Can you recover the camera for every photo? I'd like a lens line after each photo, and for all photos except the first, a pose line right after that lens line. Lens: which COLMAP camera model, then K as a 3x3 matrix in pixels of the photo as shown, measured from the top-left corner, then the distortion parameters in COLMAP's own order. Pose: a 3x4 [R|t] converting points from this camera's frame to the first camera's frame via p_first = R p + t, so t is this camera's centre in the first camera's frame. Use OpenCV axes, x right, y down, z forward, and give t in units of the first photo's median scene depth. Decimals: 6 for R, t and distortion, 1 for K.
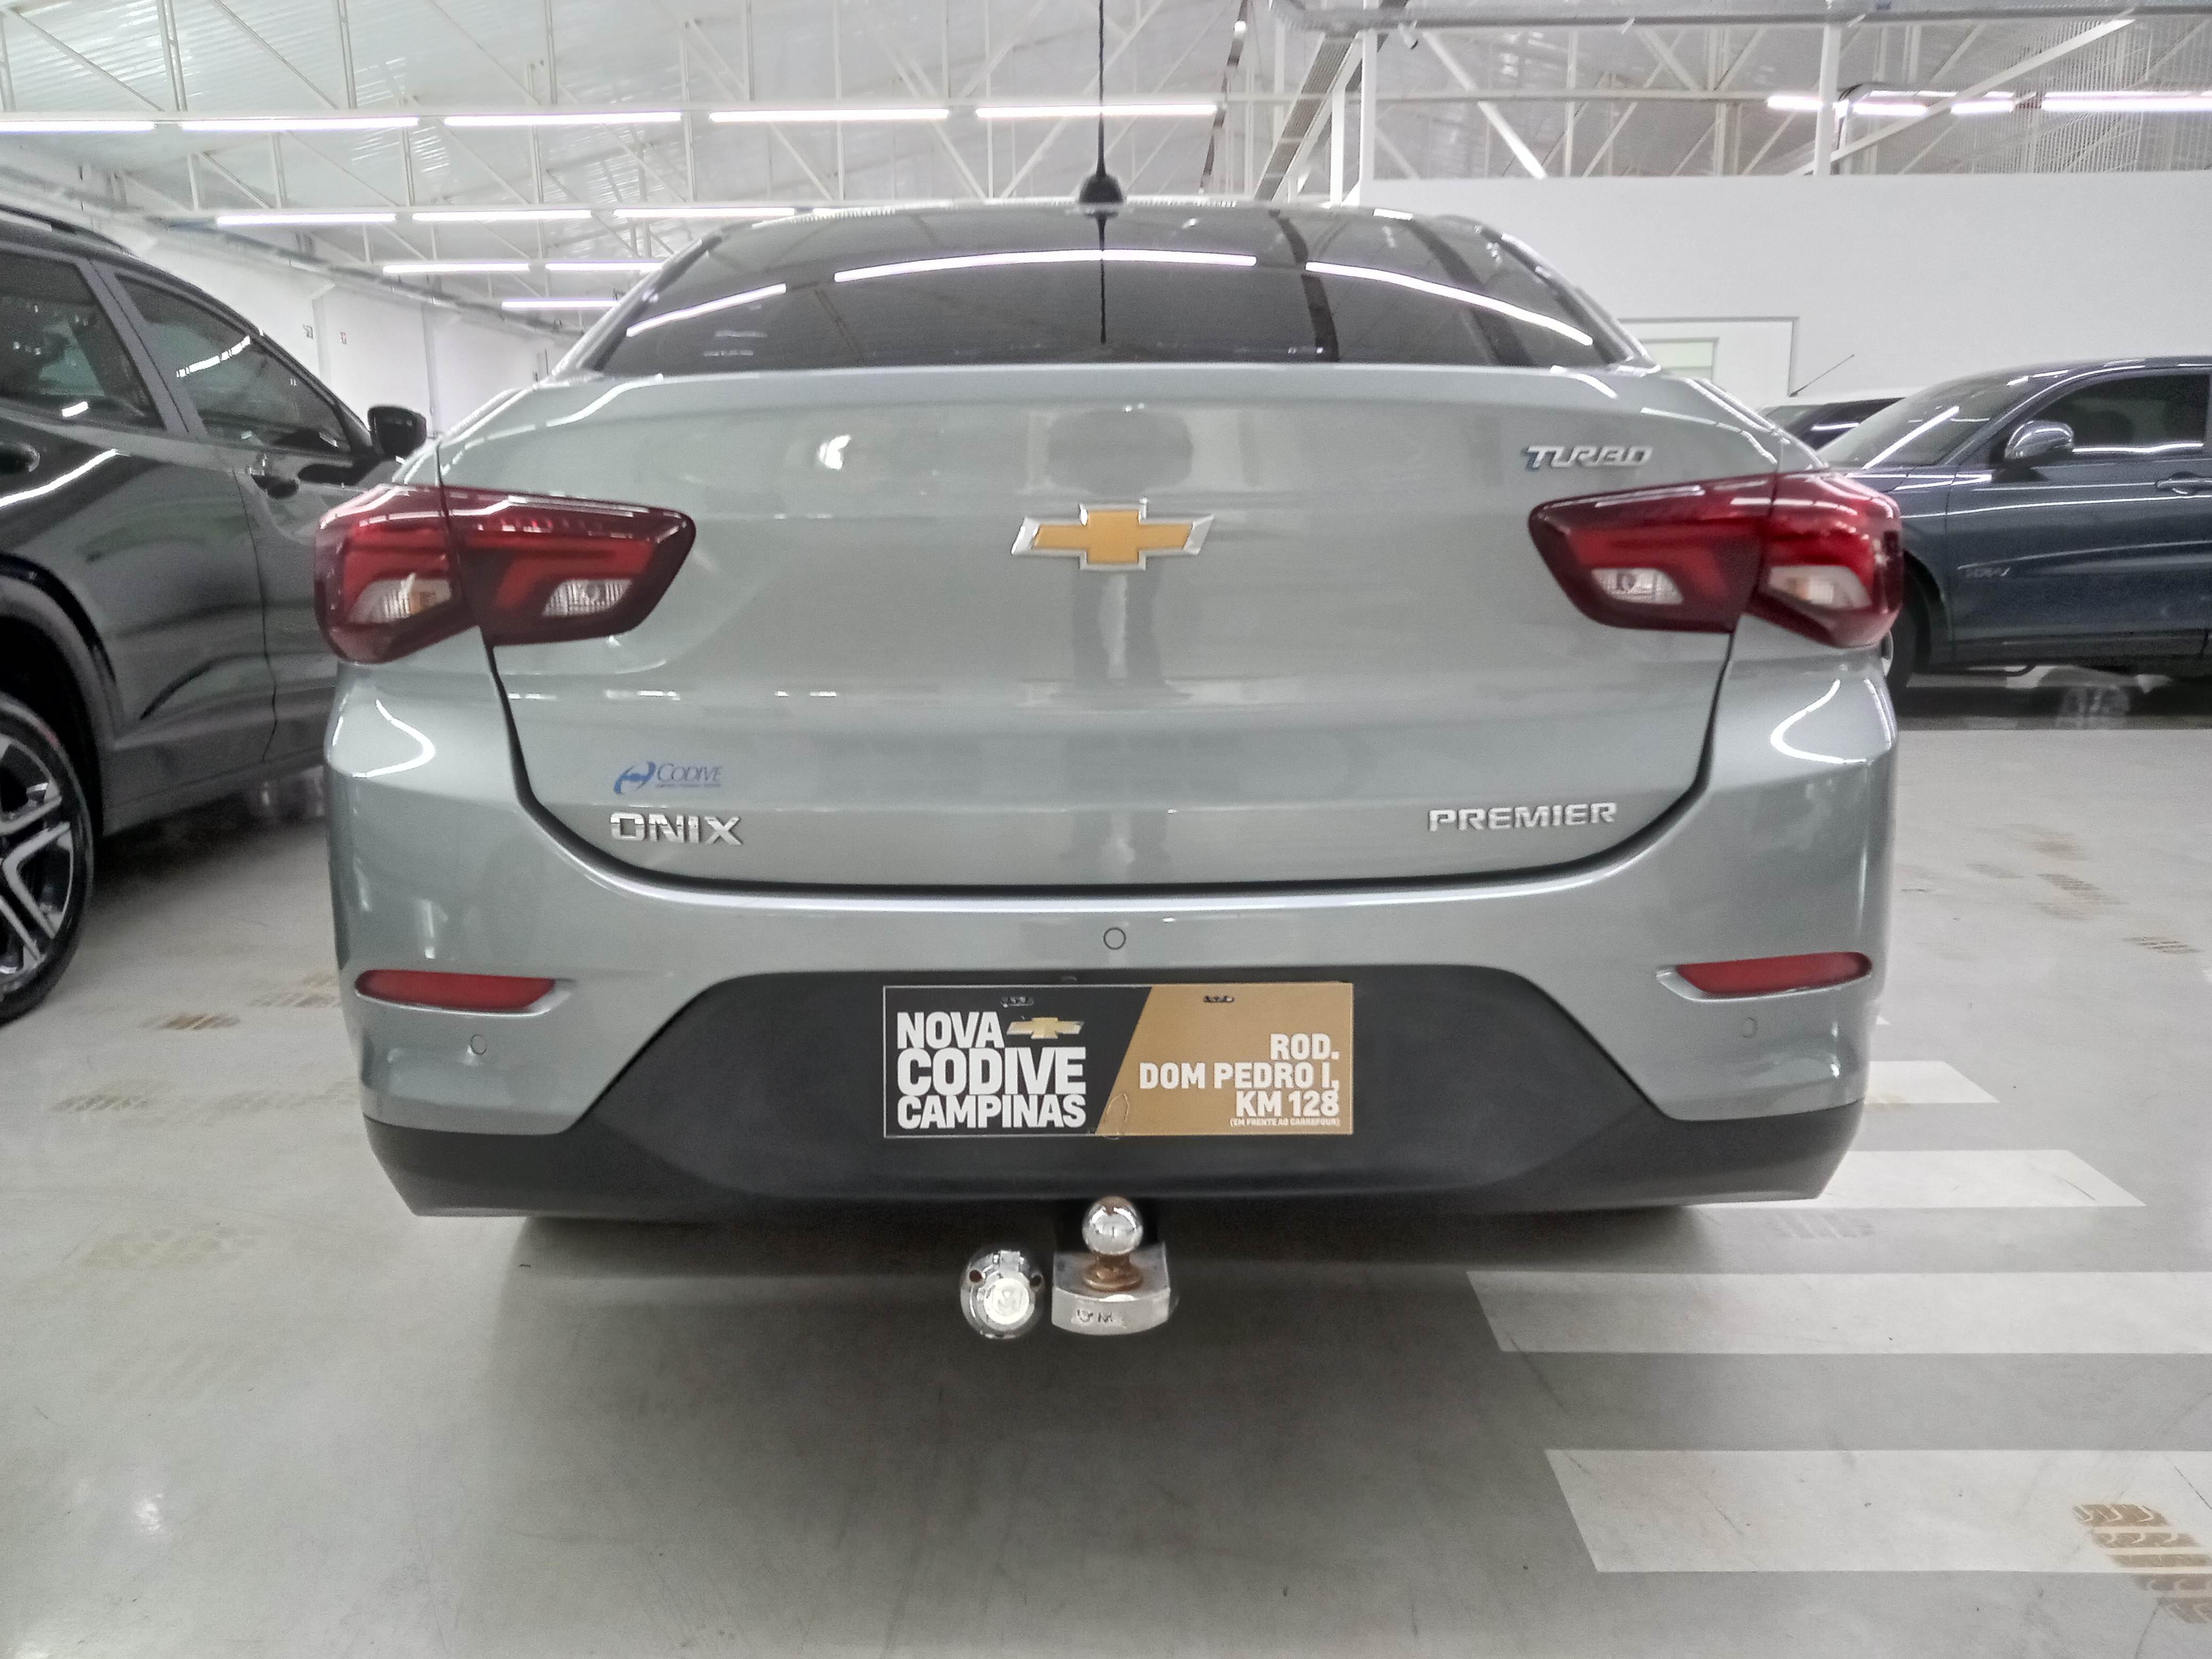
lens RADIAL K [[1625.1, 0, 1106.0], [0, 1625.1, 829.5], [0, 0, 1]] dist [0.030383, -0.001993]
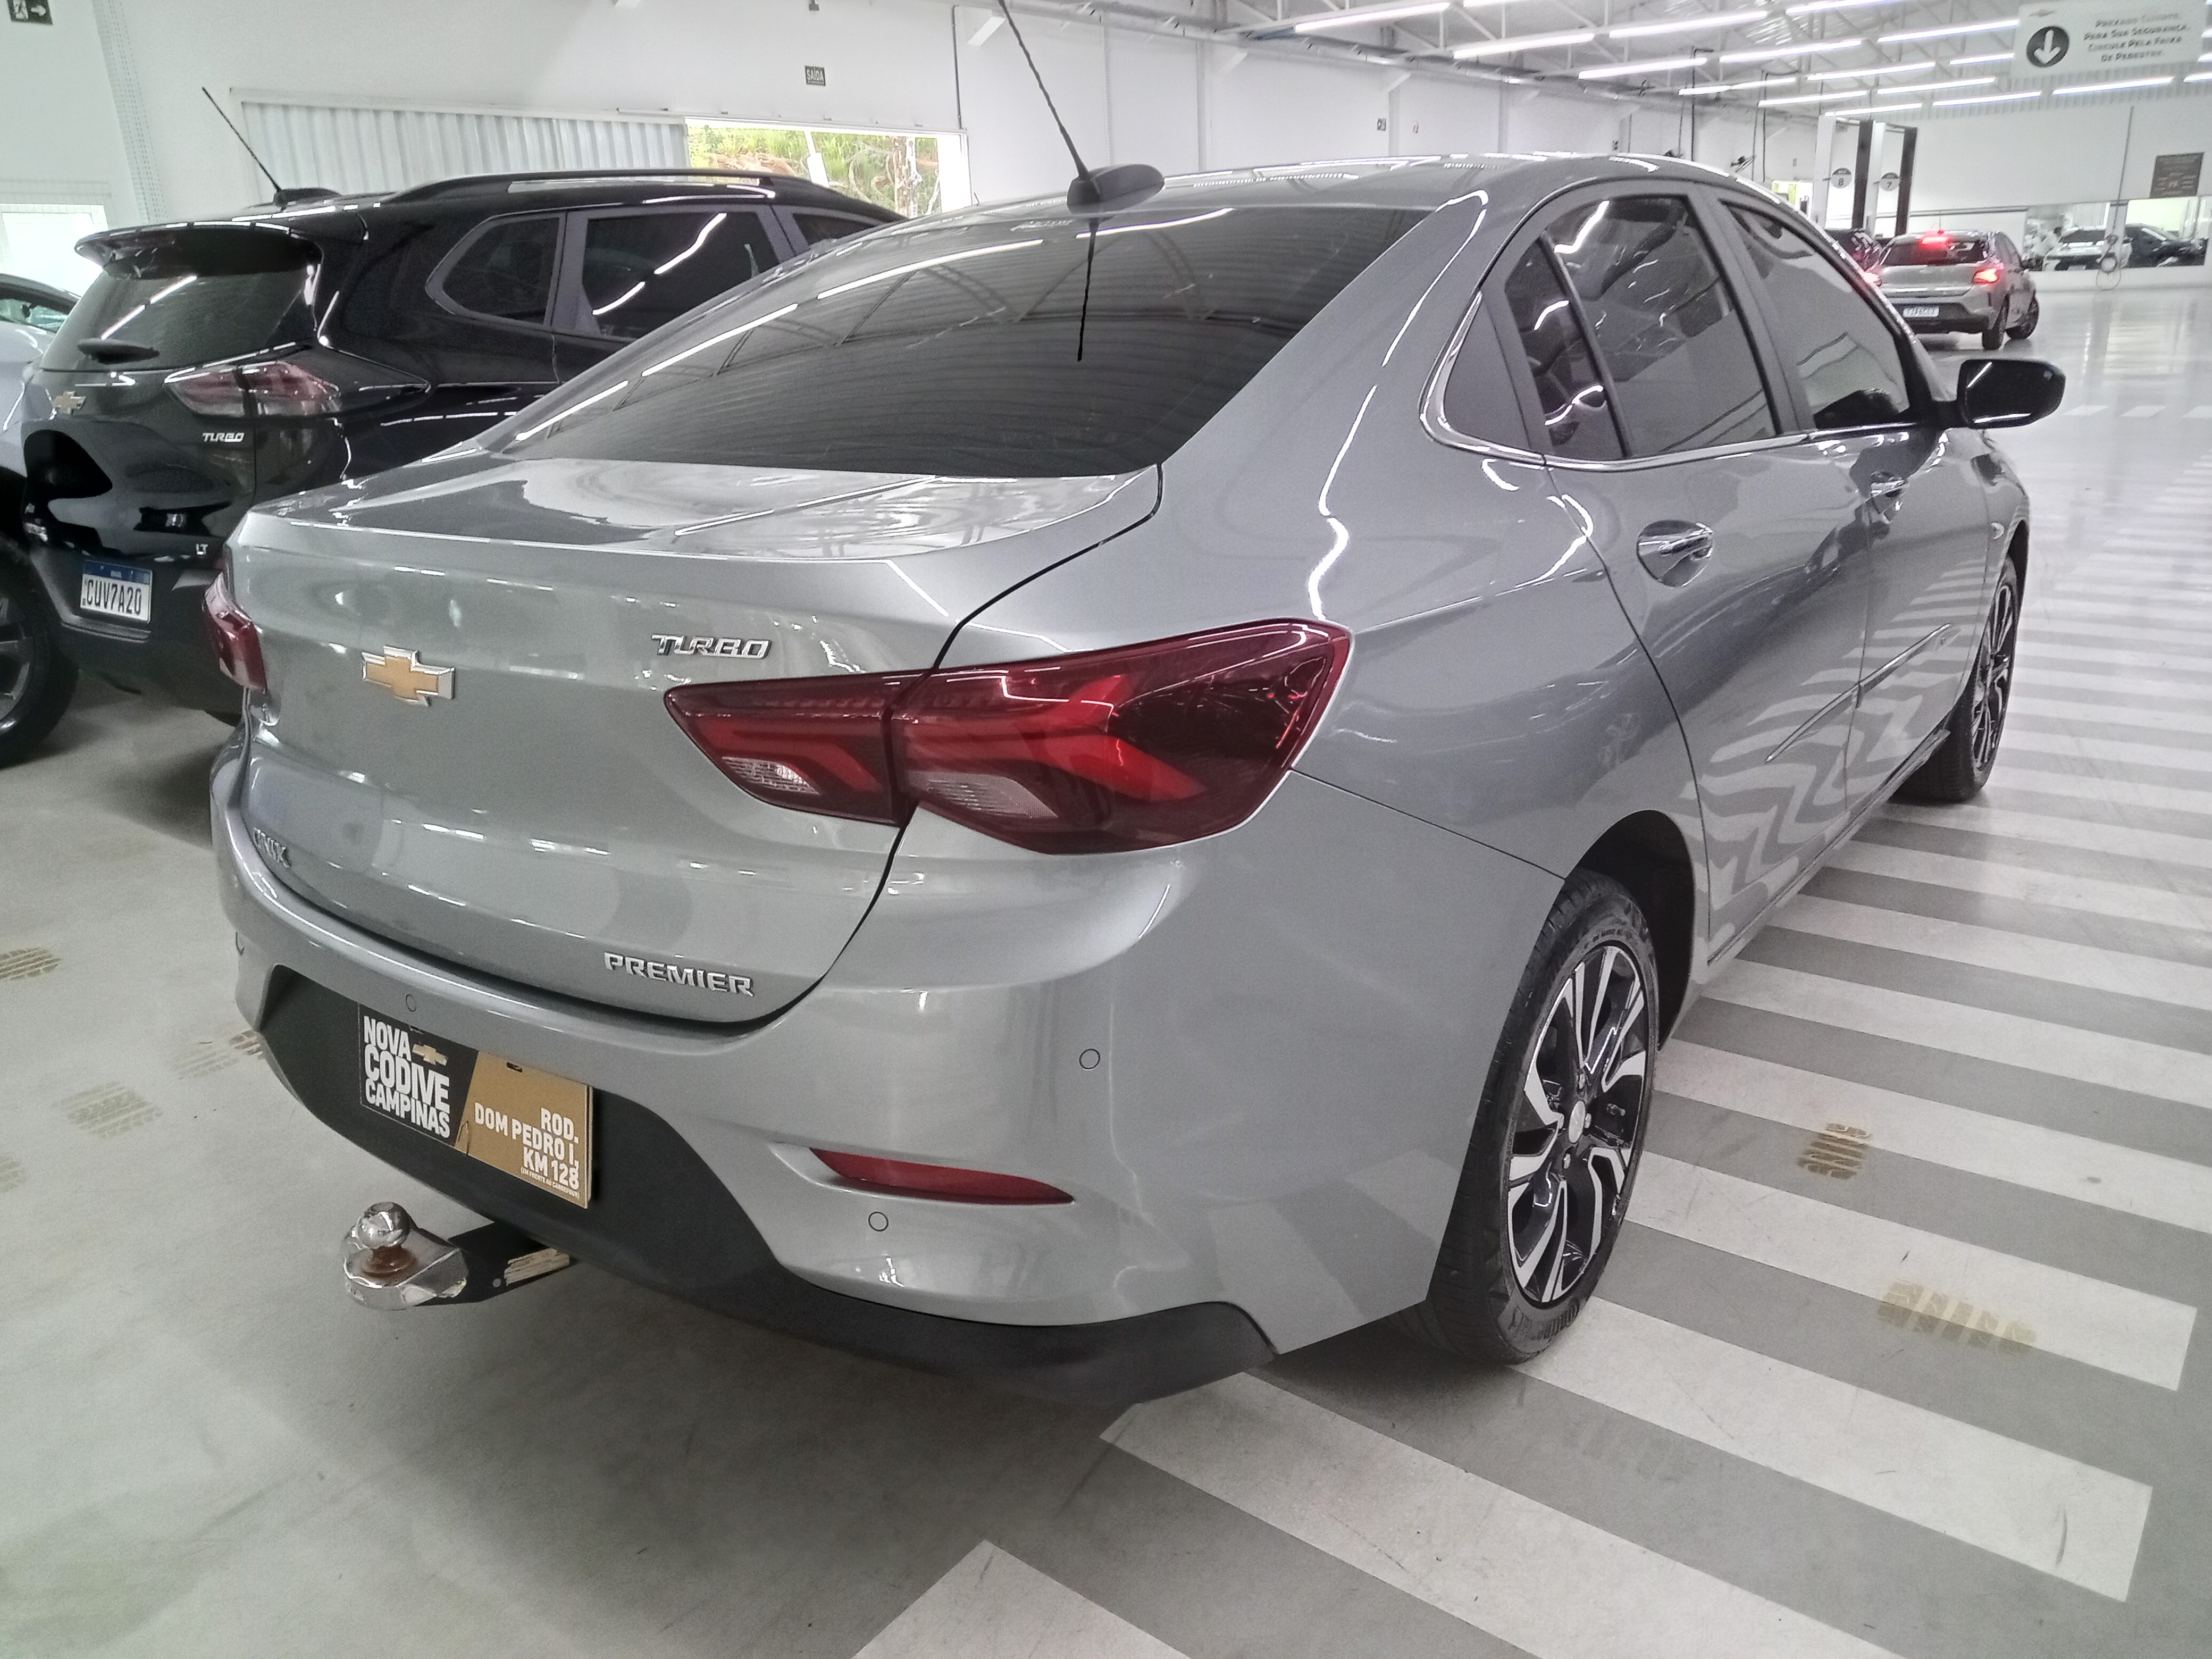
lens RADIAL K [[1653.2, 0, 1106.5], [0, 1653.2, 807.5], [0, 0, 1]] dist [0.001836, -0.001205]
pose [[0.813713, 0.159156, -0.559054, 1.047122], [-0.093849, 0.985138, 0.143859, -0.289613], [0.573641, -0.064593, 0.816556, 0.282915]]
